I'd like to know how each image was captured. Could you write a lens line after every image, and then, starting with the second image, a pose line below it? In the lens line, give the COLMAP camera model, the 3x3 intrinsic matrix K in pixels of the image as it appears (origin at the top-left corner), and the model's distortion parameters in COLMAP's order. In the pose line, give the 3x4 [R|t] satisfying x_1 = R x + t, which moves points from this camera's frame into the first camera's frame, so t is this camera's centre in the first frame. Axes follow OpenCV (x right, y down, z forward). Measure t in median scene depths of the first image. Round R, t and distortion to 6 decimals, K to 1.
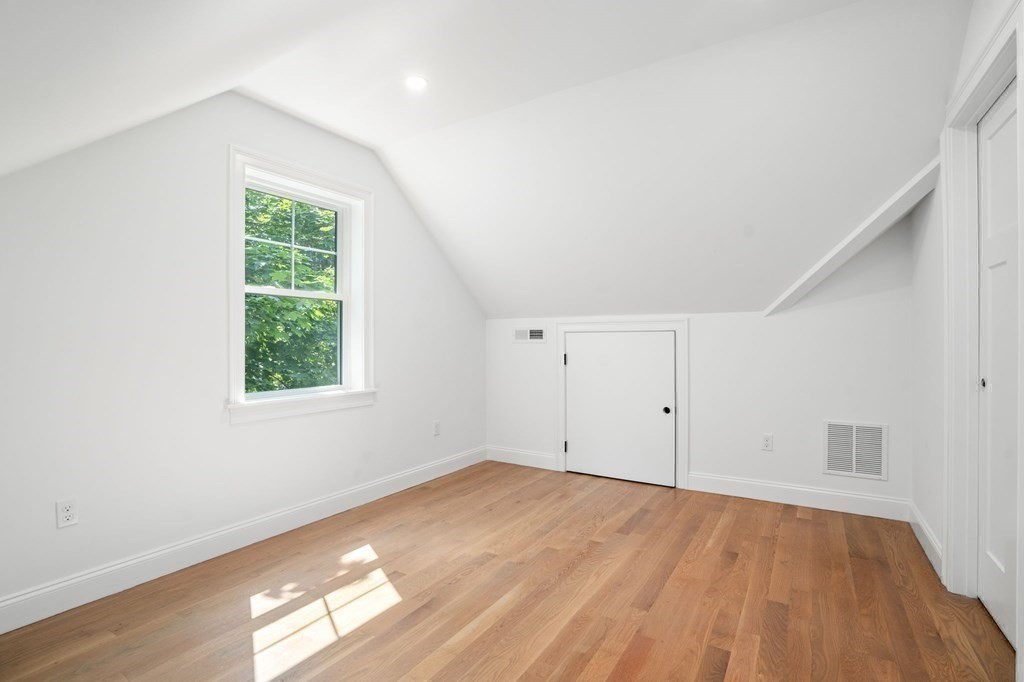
lens RADIAL K [[476.7, 0, 513.5], [0, 476.7, 342.8], [0, 0, 1]] dist [-0.000334, 0.000392]
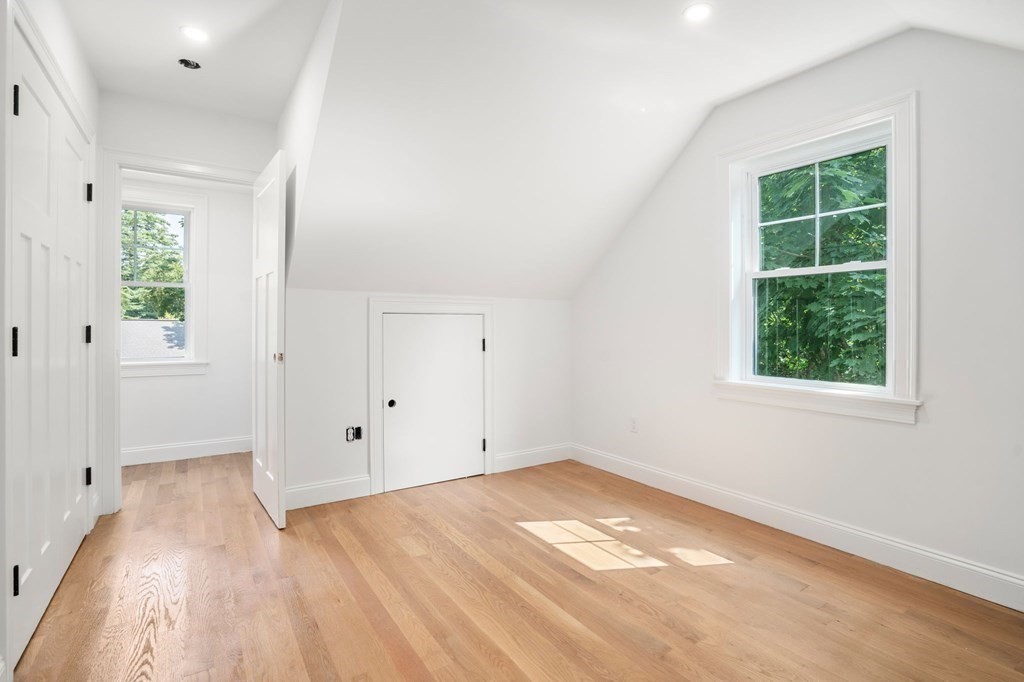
lens RADIAL K [[475.5, 0, 514.7], [0, 475.5, 331.3], [0, 0, 1]] dist [0.000632, 0.000643]
pose [[-0.387439, 0.003881, -0.921887, 0.732612], [-0.000097, 0.999991, 0.004251, 0.003416], [0.921895, 0.001737, -0.387435, 1.104098]]
